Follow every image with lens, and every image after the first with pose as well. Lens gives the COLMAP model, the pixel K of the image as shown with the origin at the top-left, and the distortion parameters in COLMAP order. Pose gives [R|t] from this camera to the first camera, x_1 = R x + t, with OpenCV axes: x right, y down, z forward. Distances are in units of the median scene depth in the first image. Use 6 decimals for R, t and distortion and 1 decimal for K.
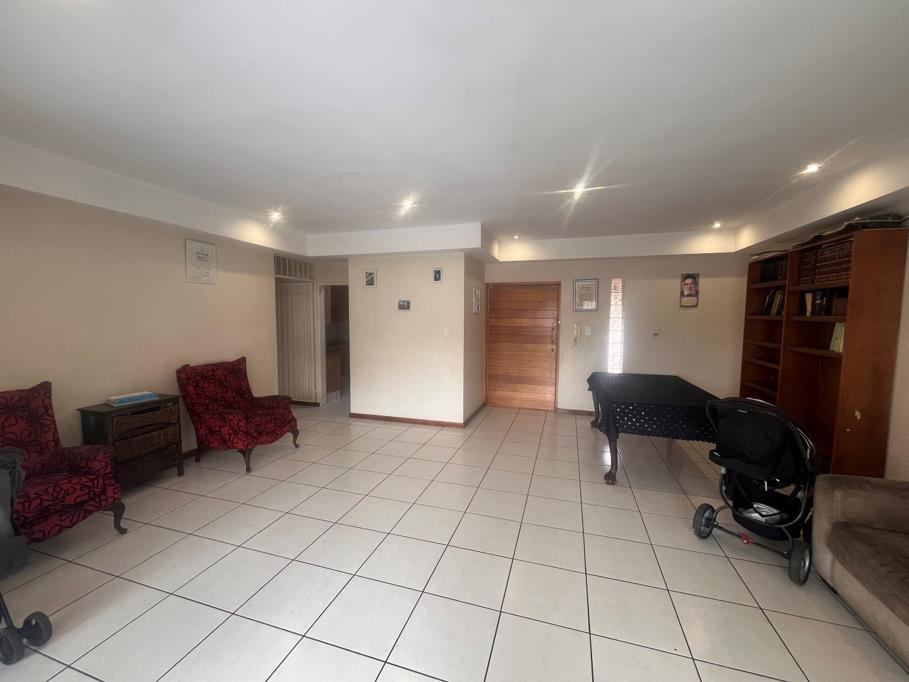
lens RADIAL K [[369.4, 0, 455.2], [0, 369.4, 340.7], [0, 0, 1]] dist [-0.001506, -0.000573]
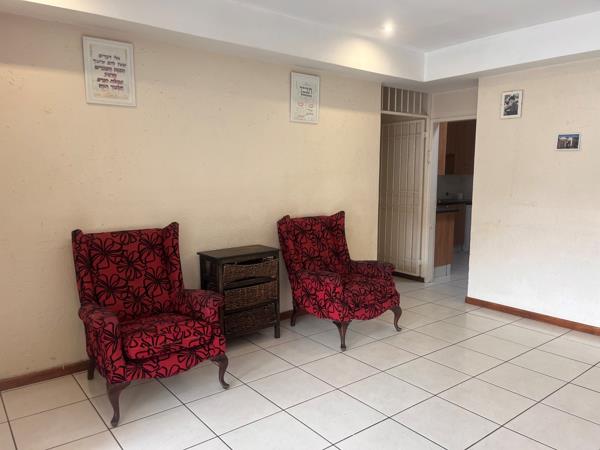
lens RADIAL K [[453.7, 0, 300.1], [0, 453.7, 225.3], [0, 0, 1]] dist [0.041445, -0.009438]
pose [[0.824568, 0.061577, -0.562402, -0.074231], [-0.037798, 0.997834, 0.053833, 0.024615], [0.564499, -0.023132, 0.825110, 0.099886]]
